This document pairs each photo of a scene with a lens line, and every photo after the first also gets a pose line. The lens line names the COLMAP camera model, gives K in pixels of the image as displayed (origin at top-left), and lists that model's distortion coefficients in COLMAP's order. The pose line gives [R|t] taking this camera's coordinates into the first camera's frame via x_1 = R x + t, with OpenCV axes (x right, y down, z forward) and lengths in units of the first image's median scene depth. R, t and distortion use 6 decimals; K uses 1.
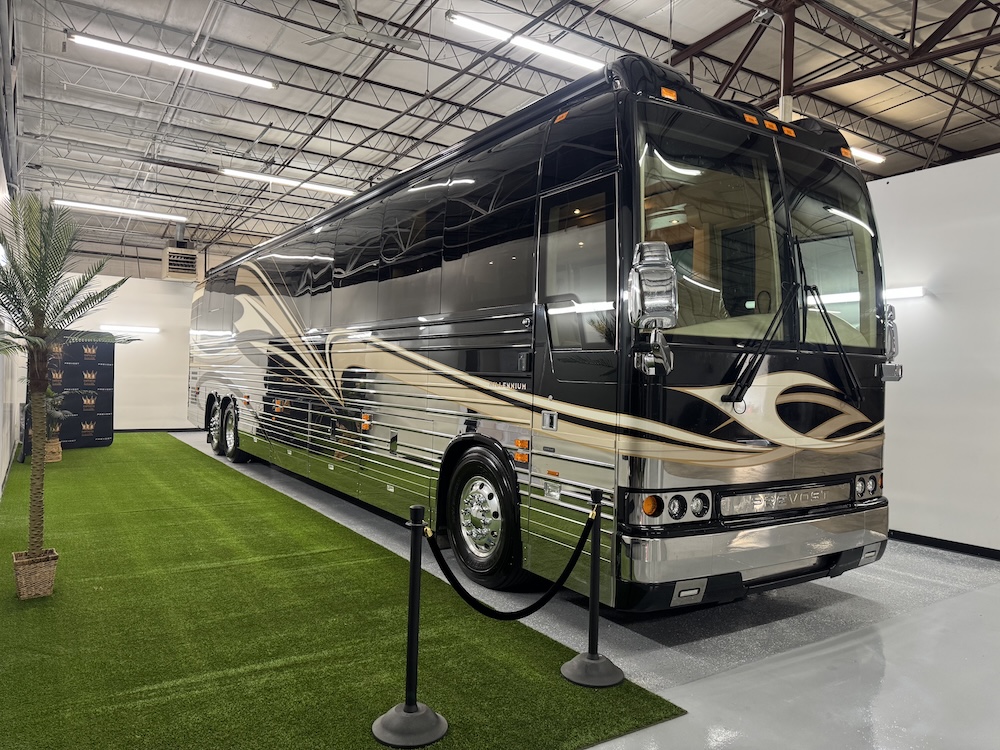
lens RADIAL K [[708.8, 0, 500.1], [0, 708.8, 372.4], [0, 0, 1]] dist [0.030483, -0.036150]
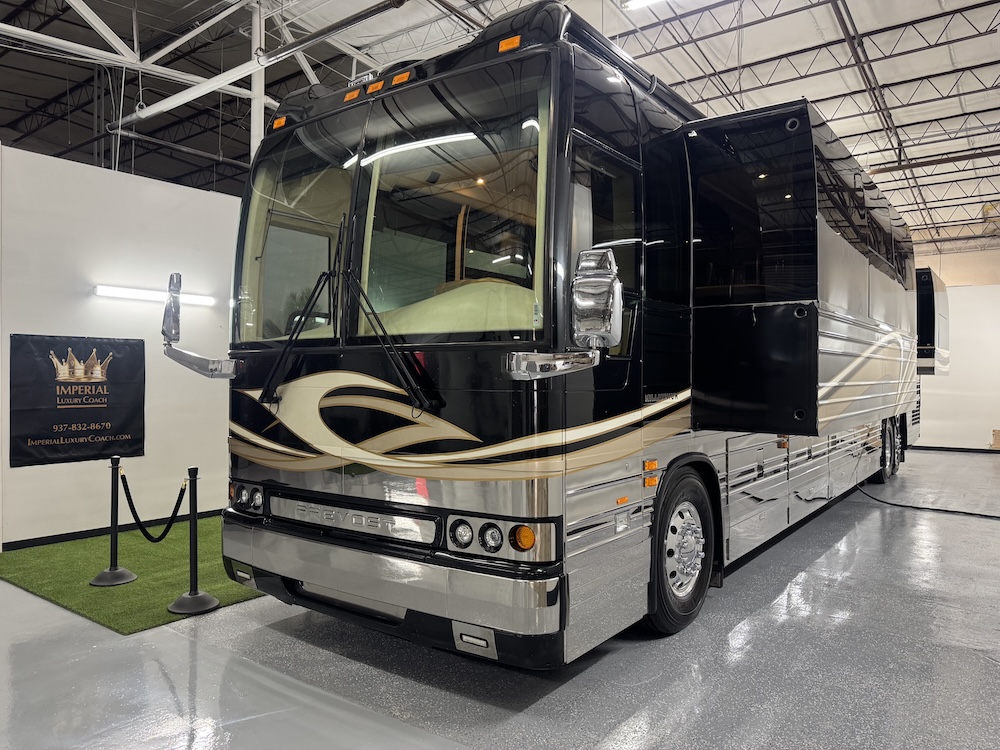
lens RADIAL K [[708.8, 0, 498.6], [0, 708.8, 368.6], [0, 0, 1]] dist [0.030483, -0.036150]
pose [[0.345430, -0.034317, -0.937817, 1.203449], [0.009389, 0.999408, -0.033112, 0.024623], [0.938398, 0.002633, 0.345548, 0.820265]]
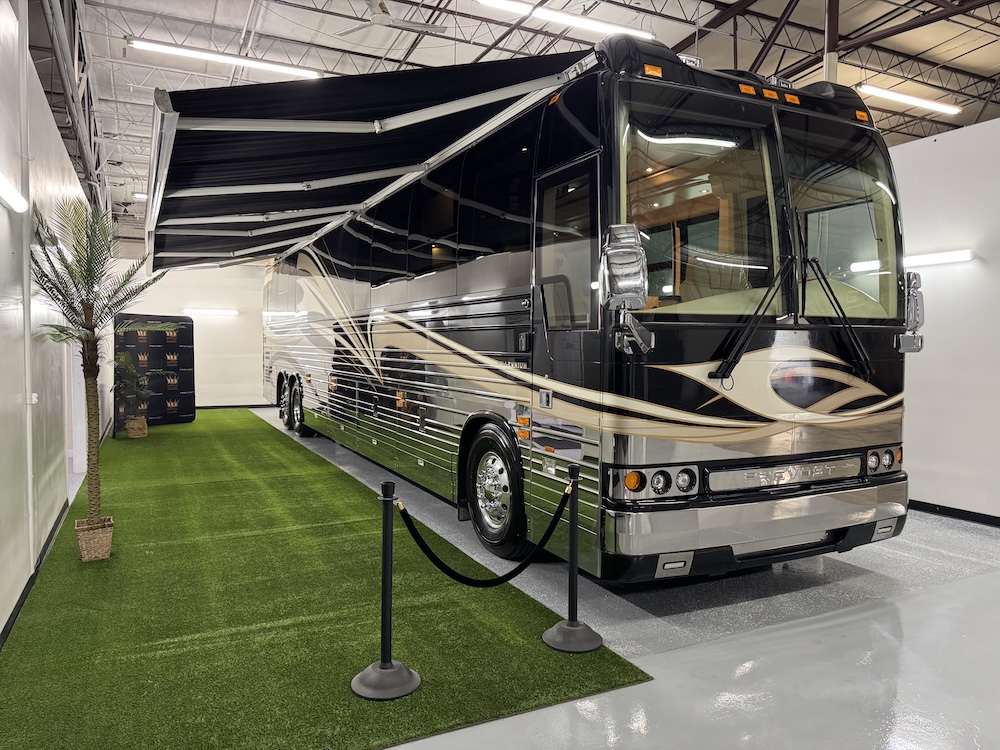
lens RADIAL K [[708.8, 0, 496.8], [0, 708.8, 372.5], [0, 0, 1]] dist [0.030483, -0.036150]
pose [[0.992559, -0.015791, -0.120738, 0.115465], [0.020595, 0.999041, 0.038651, -0.010654], [0.120012, -0.040850, 0.991932, -0.029515]]
